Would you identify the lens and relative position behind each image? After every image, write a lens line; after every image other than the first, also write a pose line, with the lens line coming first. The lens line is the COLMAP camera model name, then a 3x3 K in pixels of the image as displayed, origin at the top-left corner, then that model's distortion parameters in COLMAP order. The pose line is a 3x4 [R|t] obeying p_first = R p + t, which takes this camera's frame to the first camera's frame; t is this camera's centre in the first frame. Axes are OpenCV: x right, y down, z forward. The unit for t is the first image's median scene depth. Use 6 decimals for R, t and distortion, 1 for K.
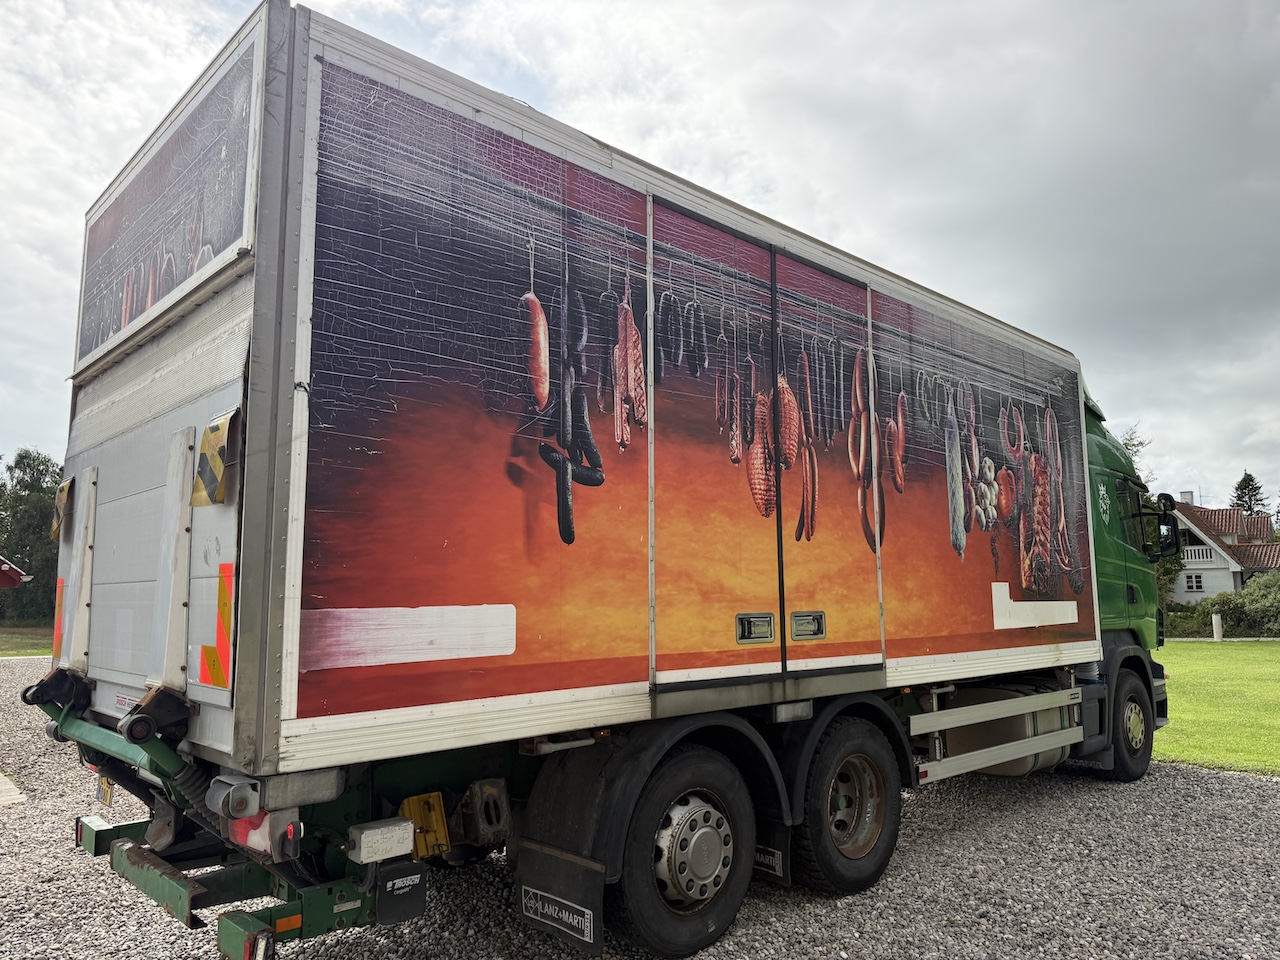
lens RADIAL K [[912.4, 0, 640.4], [0, 912.4, 484.5], [0, 0, 1]] dist [0.031159, -0.028423]
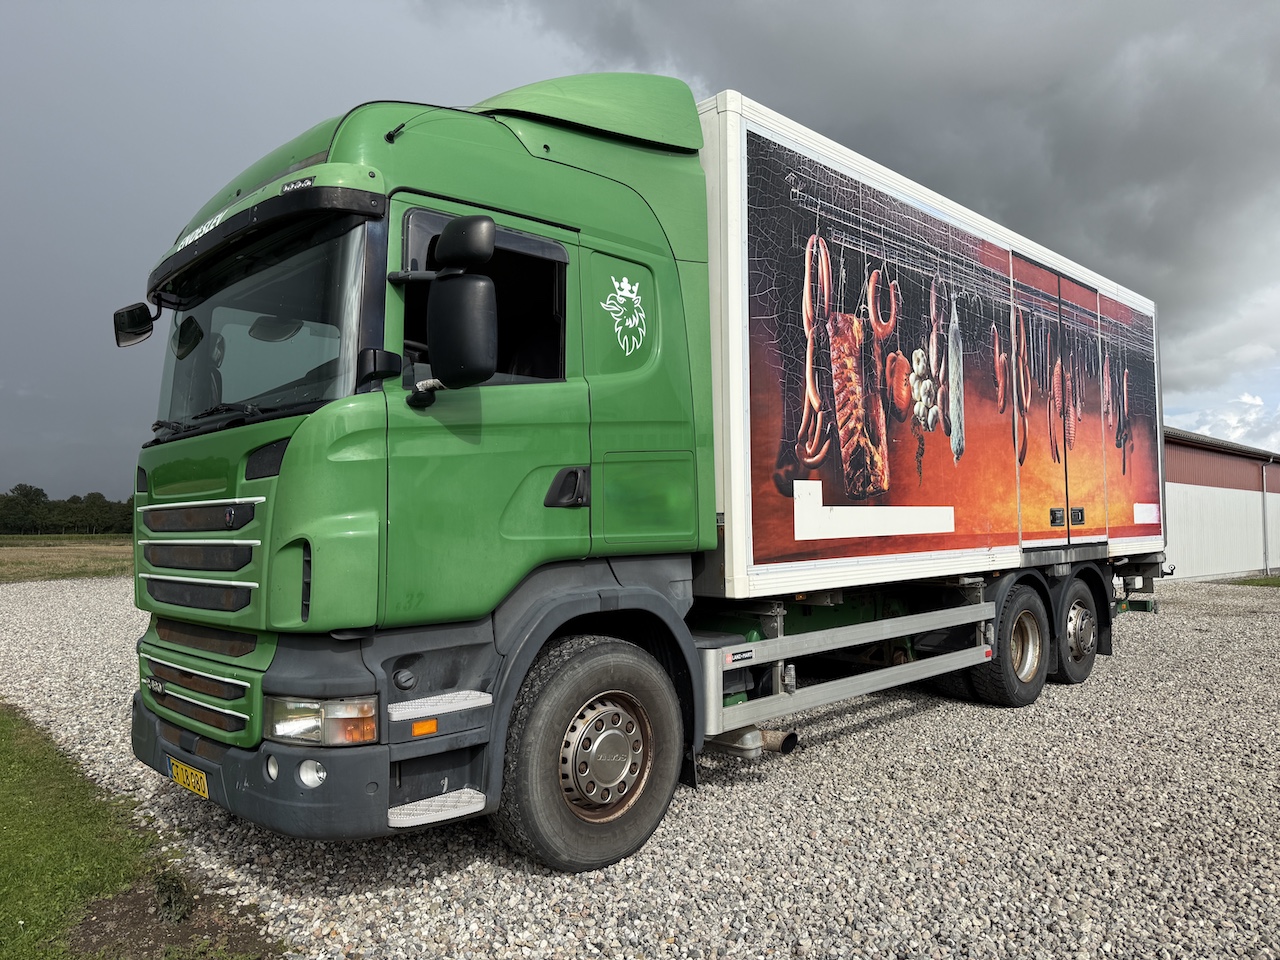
lens RADIAL K [[912.4, 0, 638.4], [0, 912.4, 479.3], [0, 0, 1]] dist [0.031159, -0.028423]
pose [[0.999812, 0.009477, 0.016892, -0.739902], [-0.011169, 0.994611, 0.103077, -0.082864], [-0.015824, -0.103246, 0.994530, -0.705005]]
